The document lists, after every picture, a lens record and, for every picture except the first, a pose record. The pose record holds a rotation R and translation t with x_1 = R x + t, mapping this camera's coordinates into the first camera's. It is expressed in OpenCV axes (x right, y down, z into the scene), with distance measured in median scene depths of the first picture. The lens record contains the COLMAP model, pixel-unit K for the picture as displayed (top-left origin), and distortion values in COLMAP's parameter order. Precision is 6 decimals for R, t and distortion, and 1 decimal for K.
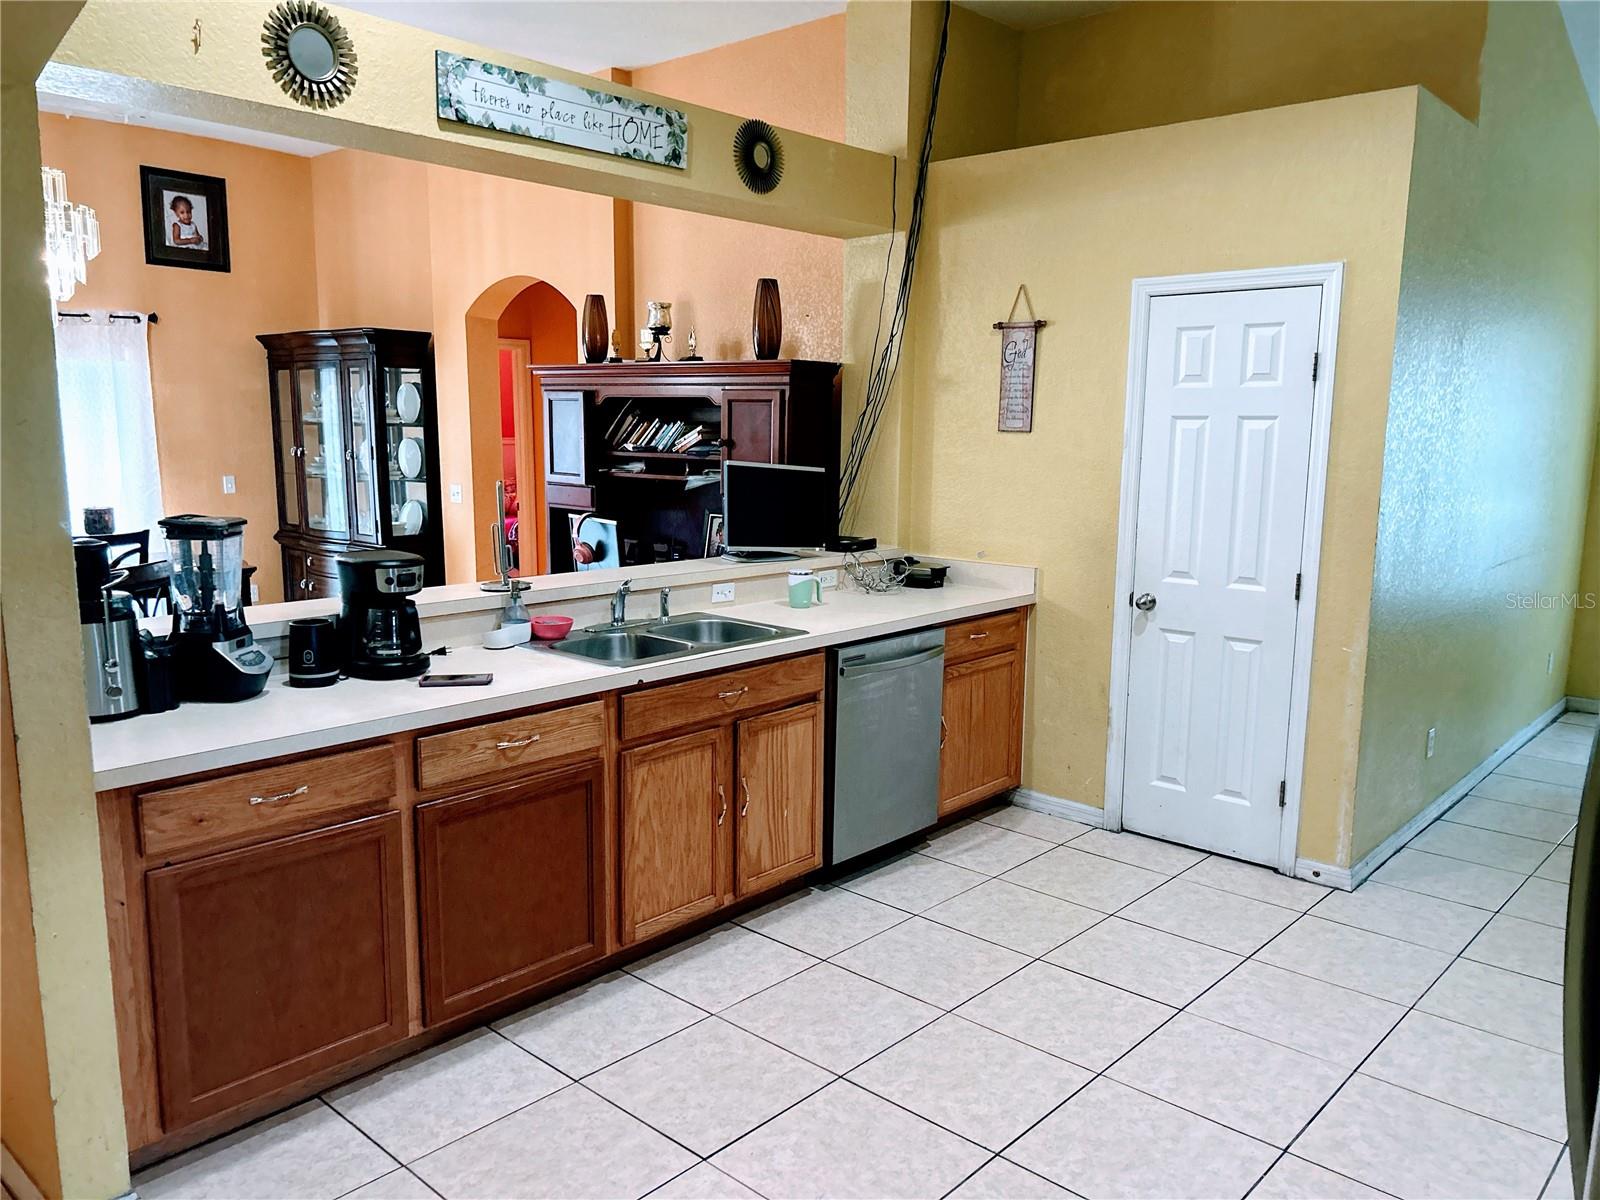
lens RADIAL K [[1210.3, 0, 799.0], [0, 1210.3, 612.2], [0, 0, 1]] dist [0.053305, -0.043878]
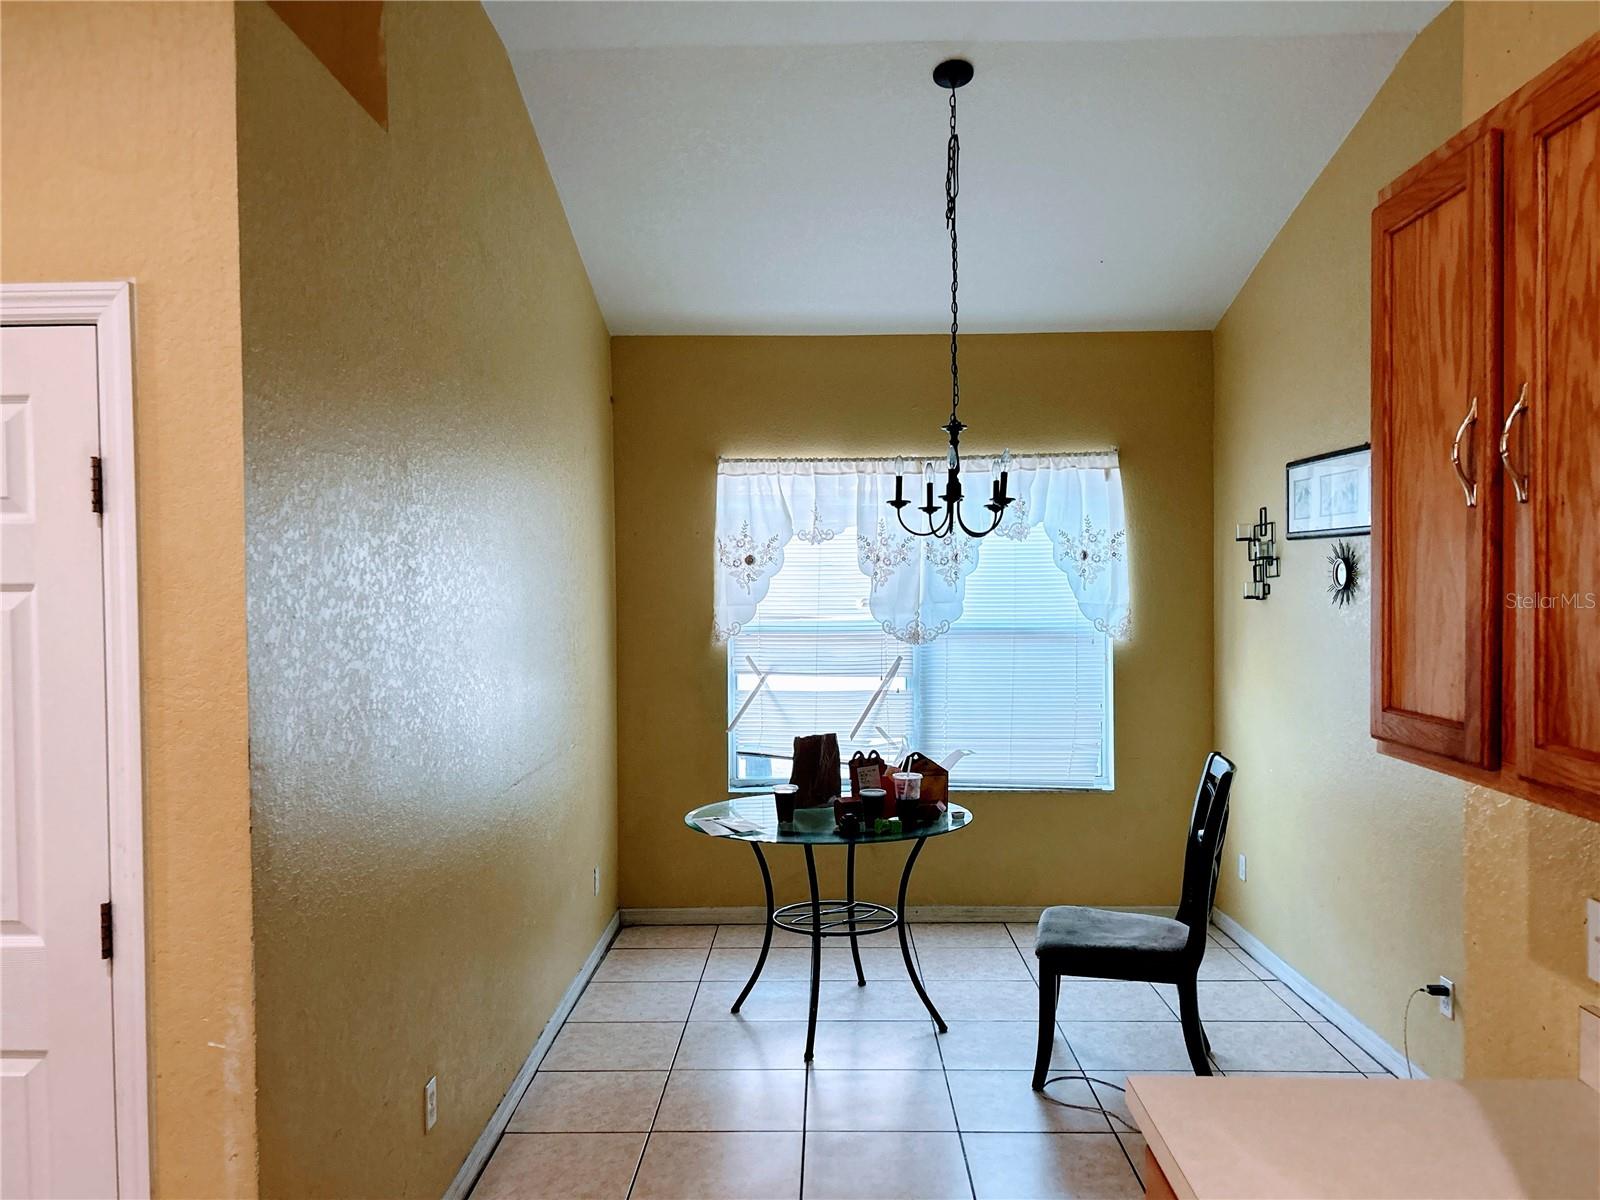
lens RADIAL K [[1210.3, 0, 799.0], [0, 1210.3, 612.2], [0, 0, 1]] dist [0.053305, -0.043878]
pose [[0.758129, -0.031882, 0.651325, 0.293575], [0.122091, 0.988082, -0.093745, -0.064098], [-0.640574, 0.150591, 0.752986, 0.423183]]
